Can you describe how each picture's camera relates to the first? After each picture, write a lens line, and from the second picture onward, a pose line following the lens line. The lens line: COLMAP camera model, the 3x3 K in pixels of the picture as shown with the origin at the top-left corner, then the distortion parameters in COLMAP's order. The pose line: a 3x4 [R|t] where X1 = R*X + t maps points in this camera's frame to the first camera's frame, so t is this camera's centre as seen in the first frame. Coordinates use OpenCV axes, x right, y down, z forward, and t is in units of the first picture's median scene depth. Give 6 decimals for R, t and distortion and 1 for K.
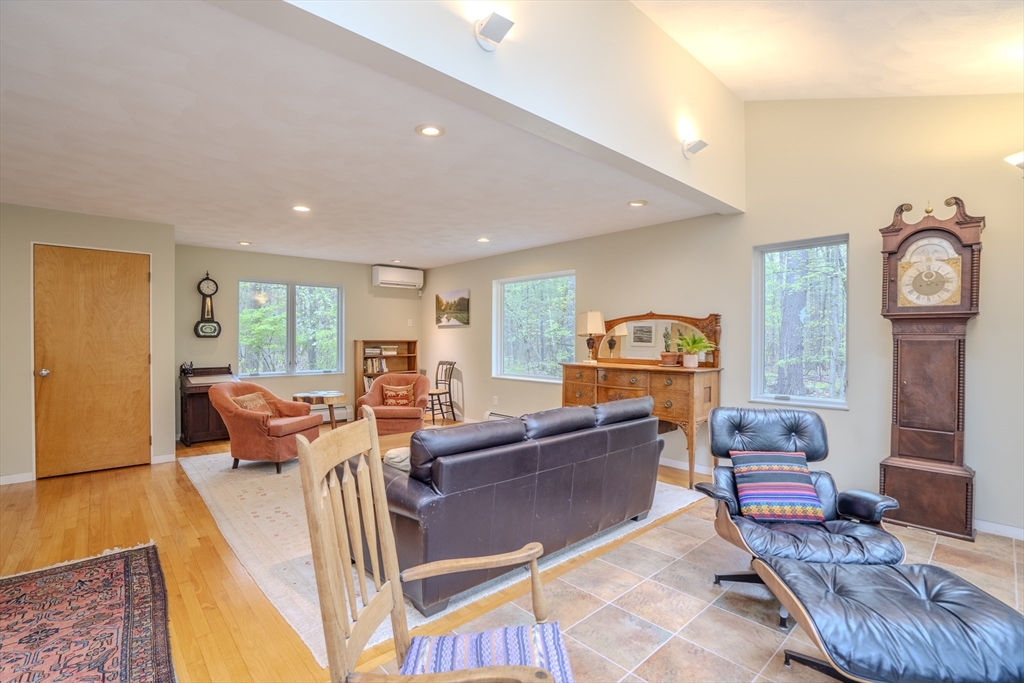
lens RADIAL K [[472.3, 0, 510.4], [0, 472.3, 343.8], [0, 0, 1]] dist [-0.059146, 0.017386]
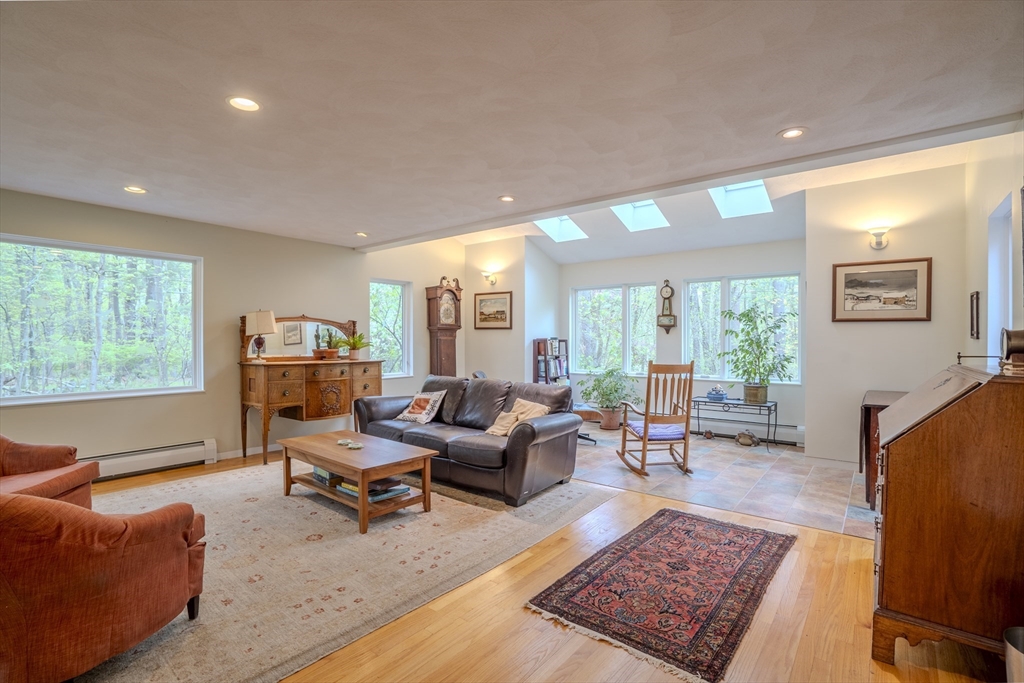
lens RADIAL K [[472.3, 0, 510.4], [0, 472.3, 343.8], [0, 0, 1]] dist [-0.059146, 0.017386]
pose [[-0.167348, -0.014693, 0.985788, -1.507187], [0.005021, 0.999863, 0.015755, -0.017660], [-0.985885, 0.007586, -0.167251, 1.119462]]
